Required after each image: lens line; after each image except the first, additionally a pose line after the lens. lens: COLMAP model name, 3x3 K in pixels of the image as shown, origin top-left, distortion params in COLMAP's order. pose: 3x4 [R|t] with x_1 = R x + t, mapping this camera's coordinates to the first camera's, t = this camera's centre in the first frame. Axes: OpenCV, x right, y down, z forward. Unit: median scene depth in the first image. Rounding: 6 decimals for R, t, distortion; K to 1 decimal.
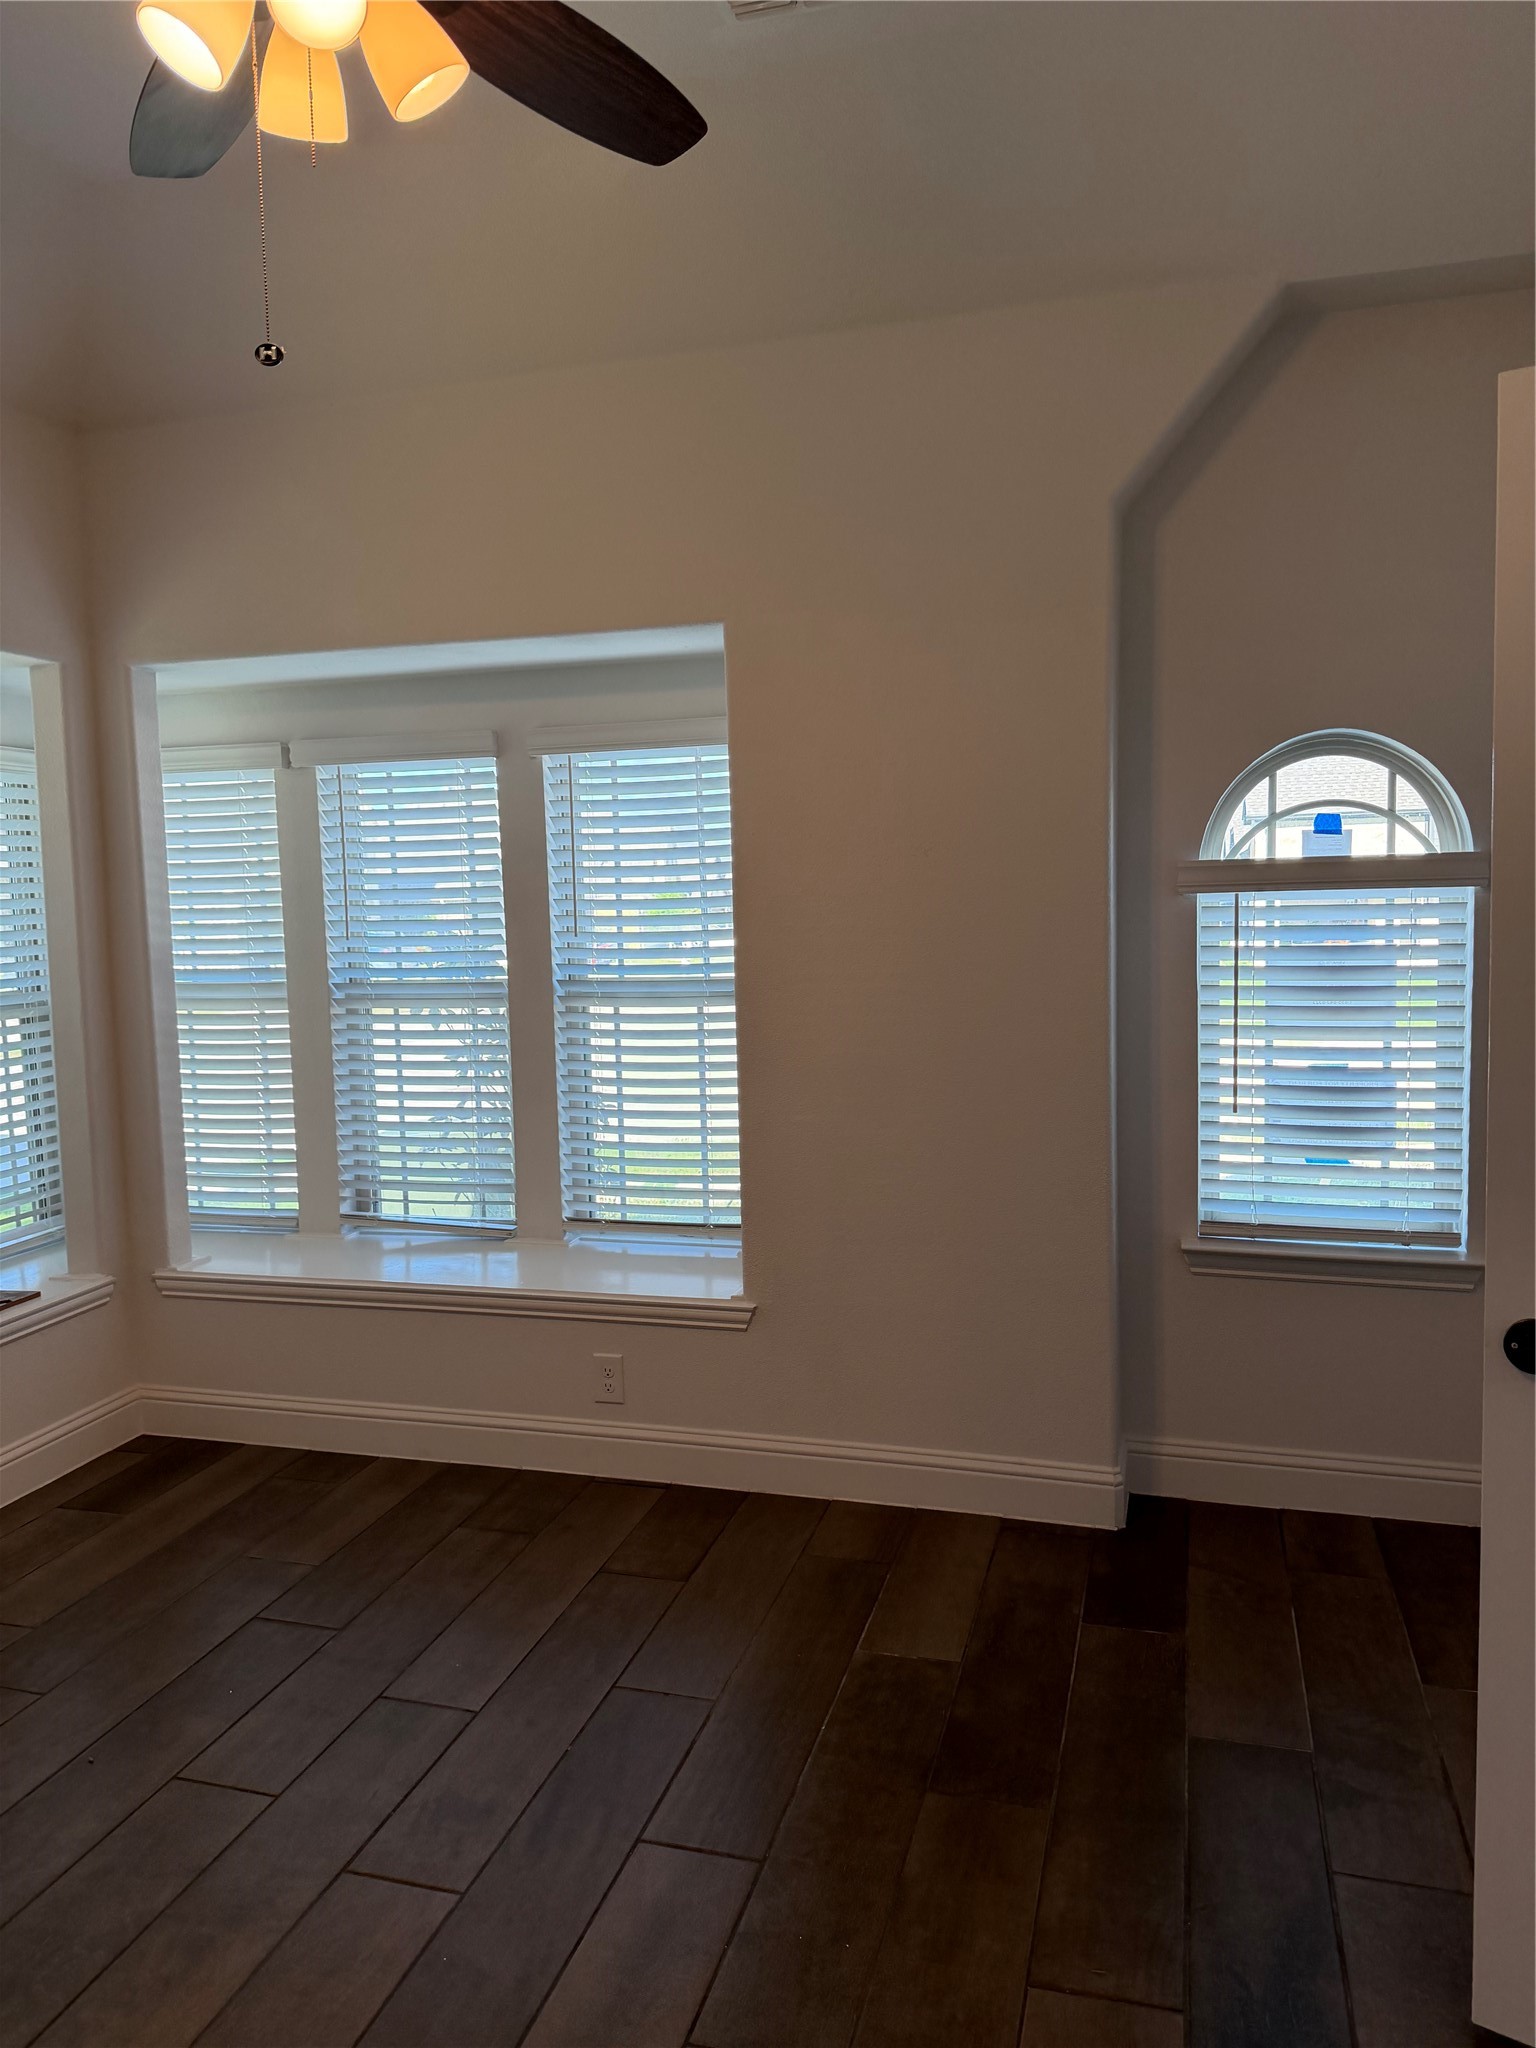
lens RADIAL K [[1451.1, 0, 775.0], [0, 1451.1, 1023.4], [0, 0, 1]] dist [0.035707, -0.056443]
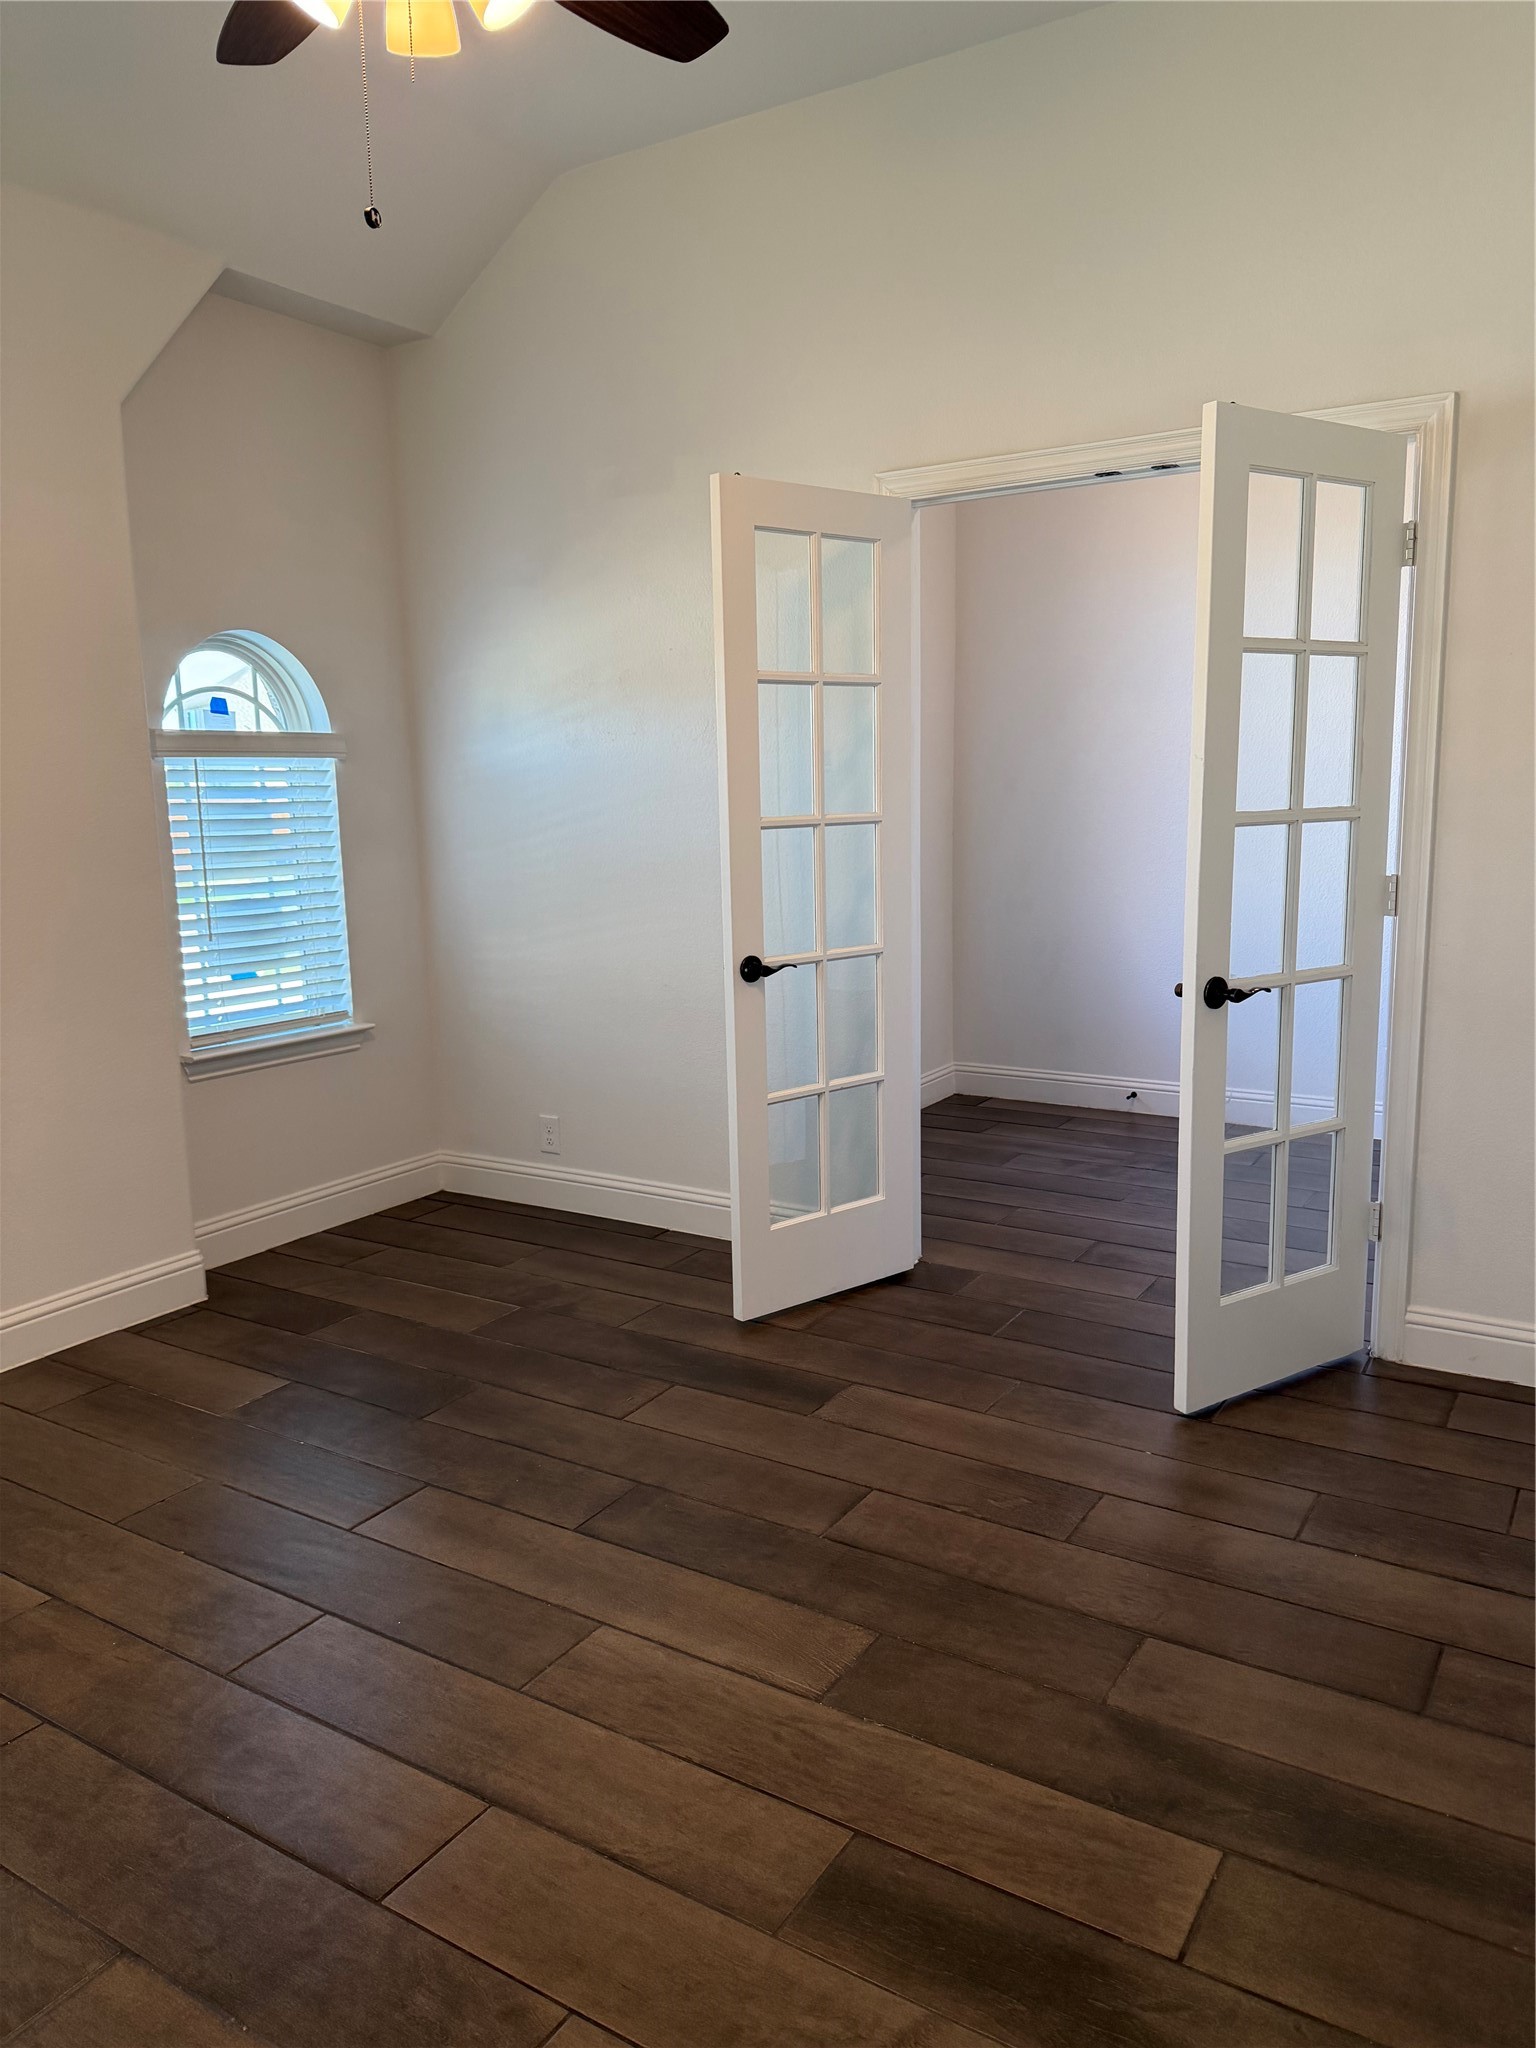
lens RADIAL K [[1439.9, 0, 772.9], [0, 1439.9, 1023.1], [0, 0, 1]] dist [0.096814, -0.141898]
pose [[0.276754, -0.142690, 0.950288, -0.730920], [0.102147, 0.987679, 0.118557, 0.032739], [-0.955496, 0.064258, 0.287920, 0.207138]]
